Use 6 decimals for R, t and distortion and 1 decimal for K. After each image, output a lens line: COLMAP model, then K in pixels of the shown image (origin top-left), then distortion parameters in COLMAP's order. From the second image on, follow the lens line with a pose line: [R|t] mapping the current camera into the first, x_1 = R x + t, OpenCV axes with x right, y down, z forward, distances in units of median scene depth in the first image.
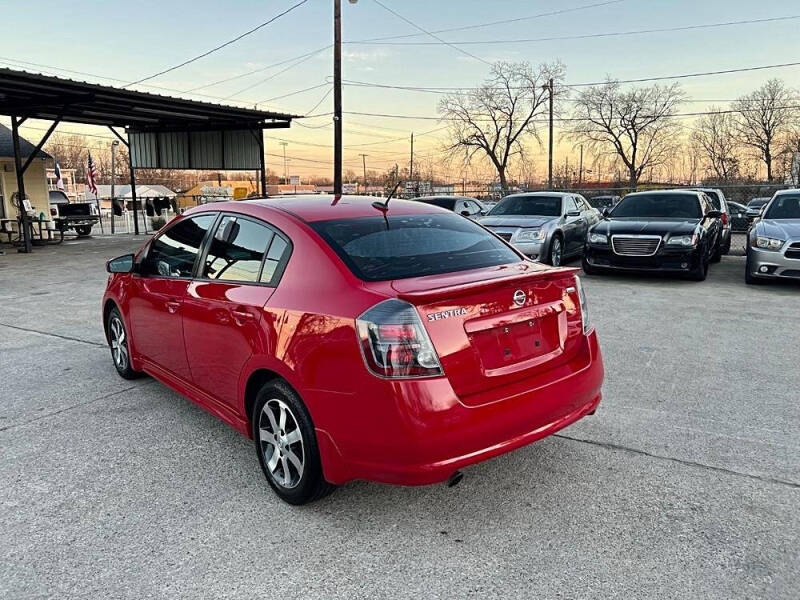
lens RADIAL K [[594.6, 0, 399.6], [0, 594.6, 298.9], [0, 0, 1]] dist [0.060159, -0.064989]
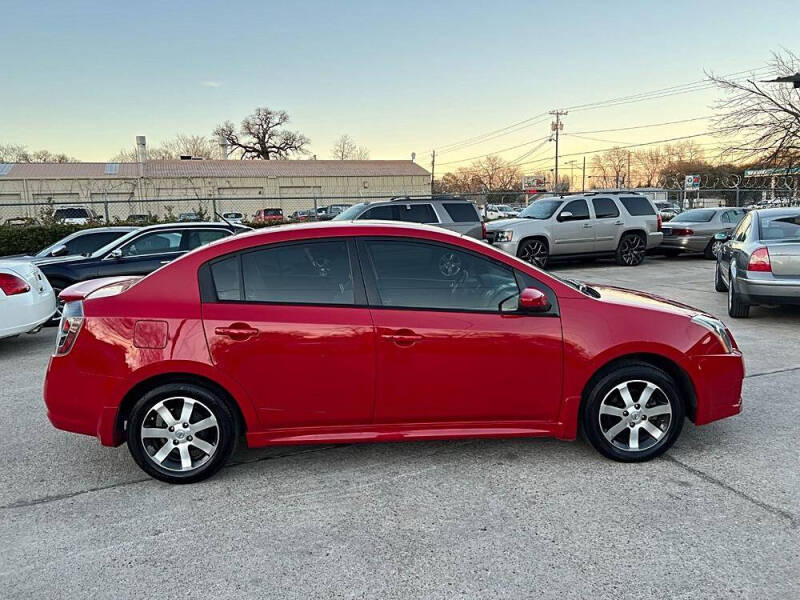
lens RADIAL K [[594.6, 0, 403.7], [0, 594.6, 306.1], [0, 0, 1]] dist [0.060159, -0.064989]
pose [[-0.604404, 0.154930, -0.781468, 0.184344], [-0.107652, 0.956029, 0.272799, -0.095210], [0.789371, 0.249008, -0.561150, 0.497346]]
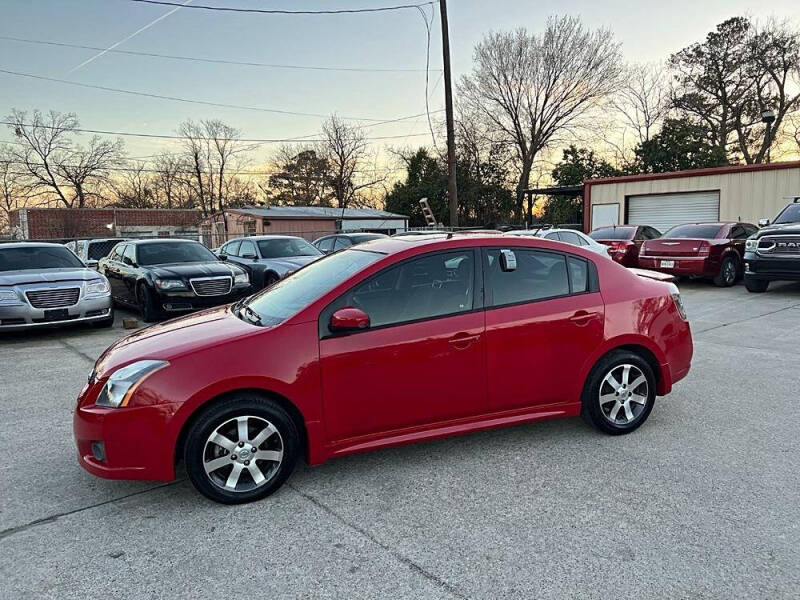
lens RADIAL K [[594.6, 0, 405.7], [0, 594.6, 301.8], [0, 0, 1]] dist [0.060159, -0.064989]
pose [[0.324387, -0.111569, 0.939322, -0.373929], [0.190285, 0.980417, 0.050737, -0.034358], [-0.926588, 0.162280, 0.339264, 0.207251]]
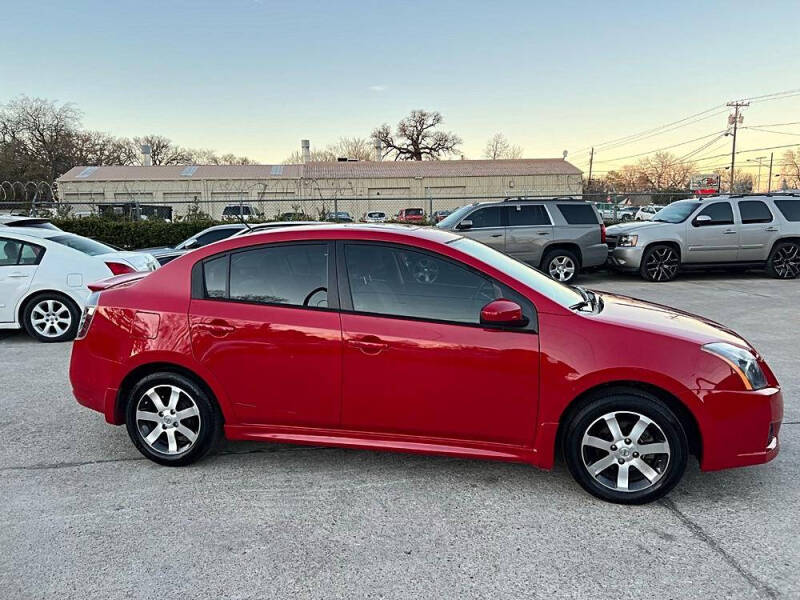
lens RADIAL K [[594.6, 0, 399.7], [0, 594.6, 303.9], [0, 0, 1]] dist [0.060159, -0.064989]
pose [[-0.790887, 0.115172, -0.601027, 0.126465], [-0.085690, 0.951612, 0.295112, -0.103619], [0.605933, 0.284903, -0.742748, 0.545098]]
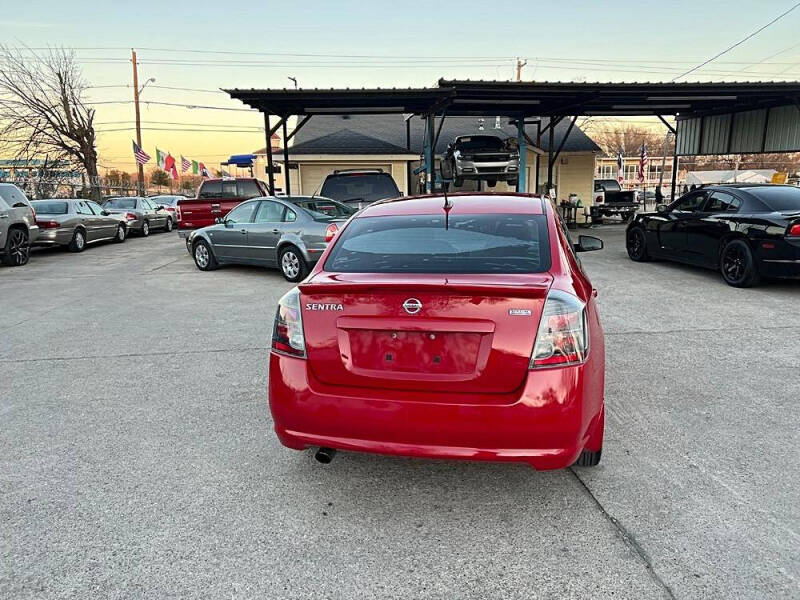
lens RADIAL K [[594.6, 0, 401.2], [0, 594.6, 295.6], [0, 0, 1]] dist [0.060159, -0.064989]
pose [[0.592262, 0.144926, -0.792605, 0.191871], [-0.130647, 0.987947, 0.083019, -0.019413], [0.795083, 0.054383, 0.604057, 0.082444]]
